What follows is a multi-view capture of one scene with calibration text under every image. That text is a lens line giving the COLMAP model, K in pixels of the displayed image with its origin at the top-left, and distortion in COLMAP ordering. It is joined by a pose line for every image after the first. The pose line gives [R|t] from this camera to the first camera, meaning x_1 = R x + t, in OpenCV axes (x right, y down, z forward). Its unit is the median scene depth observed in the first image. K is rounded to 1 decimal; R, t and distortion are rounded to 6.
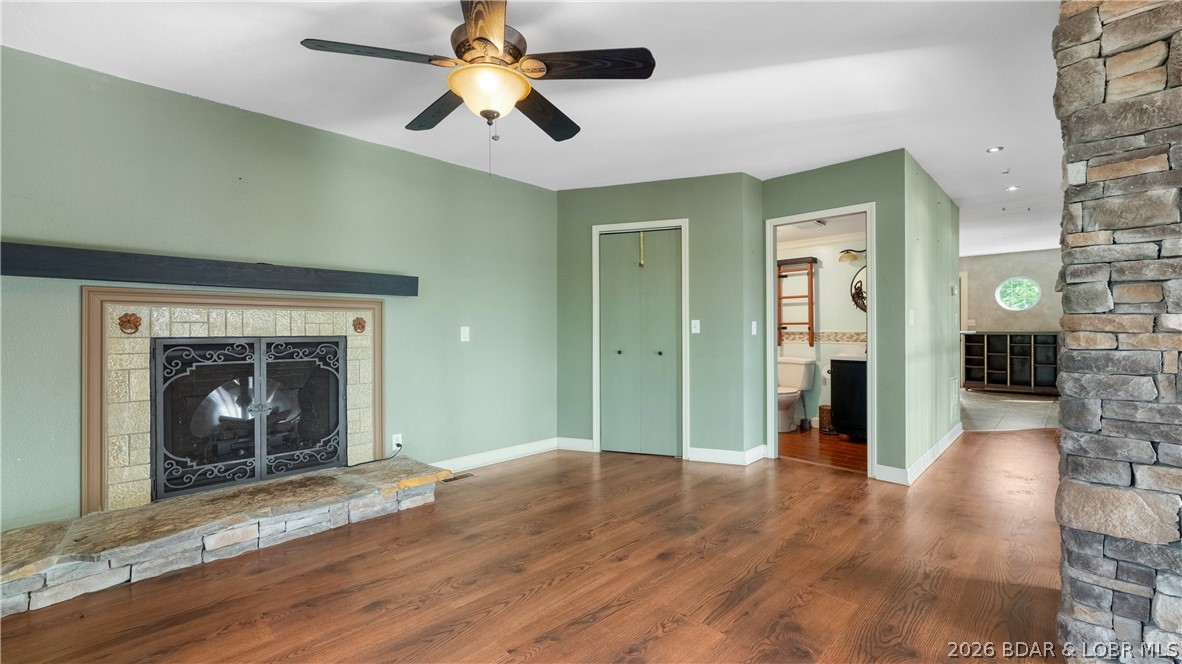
lens RADIAL K [[479.8, 0, 587.9], [0, 479.8, 332.8], [0, 0, 1]] dist [-0.014327, 0.002075]
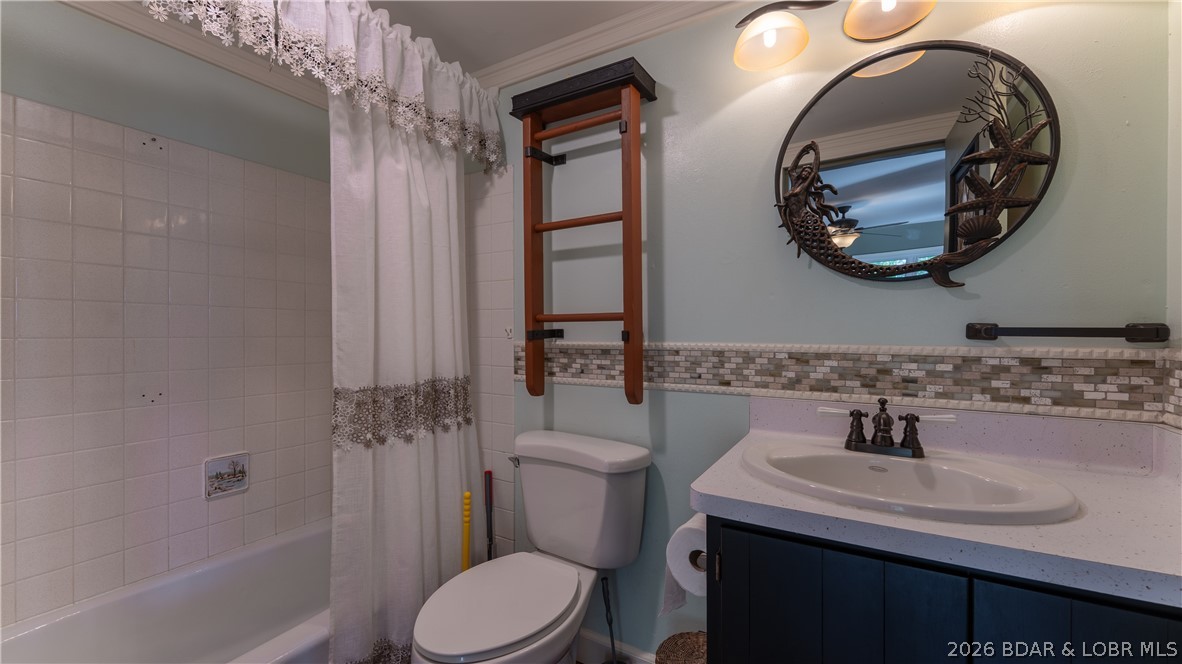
lens RADIAL K [[479.8, 0, 588.7], [0, 479.8, 334.5], [0, 0, 1]] dist [-0.014327, 0.002075]
pose [[0.965453, 0.000961, 0.260576, 0.367823], [-0.000639, 0.999999, -0.001324, -0.009220], [-0.260577, 0.001111, 0.965453, 0.738504]]
